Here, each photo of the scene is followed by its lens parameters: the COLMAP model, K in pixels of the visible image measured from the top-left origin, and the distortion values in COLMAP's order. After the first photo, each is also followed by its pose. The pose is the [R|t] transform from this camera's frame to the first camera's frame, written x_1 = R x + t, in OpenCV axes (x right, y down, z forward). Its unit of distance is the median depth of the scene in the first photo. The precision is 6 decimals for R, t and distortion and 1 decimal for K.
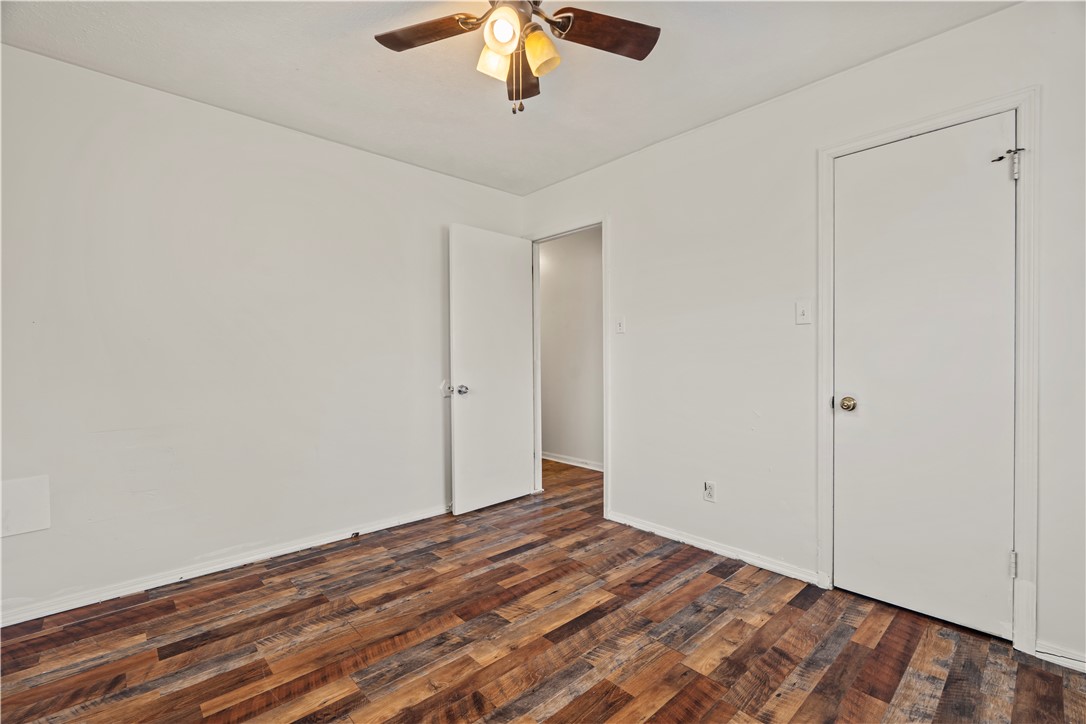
lens RADIAL K [[481.4, 0, 537.0], [0, 481.4, 358.8], [0, 0, 1]] dist [-0.000294, 0.000444]
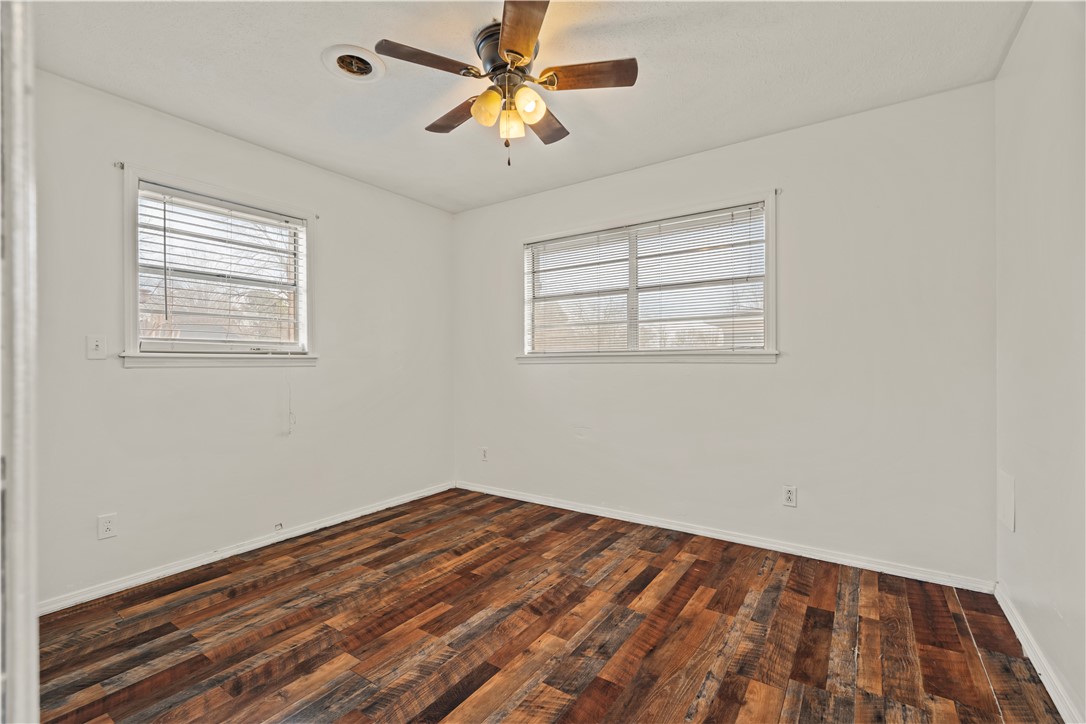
lens RADIAL K [[481.4, 0, 537.0], [0, 481.4, 358.8], [0, 0, 1]] dist [-0.000294, 0.000444]
pose [[-0.975263, 0.010506, -0.220798, 0.144676], [0.012140, 0.999908, -0.006047, -0.001217], [0.220714, -0.008578, -0.975301, 1.978430]]
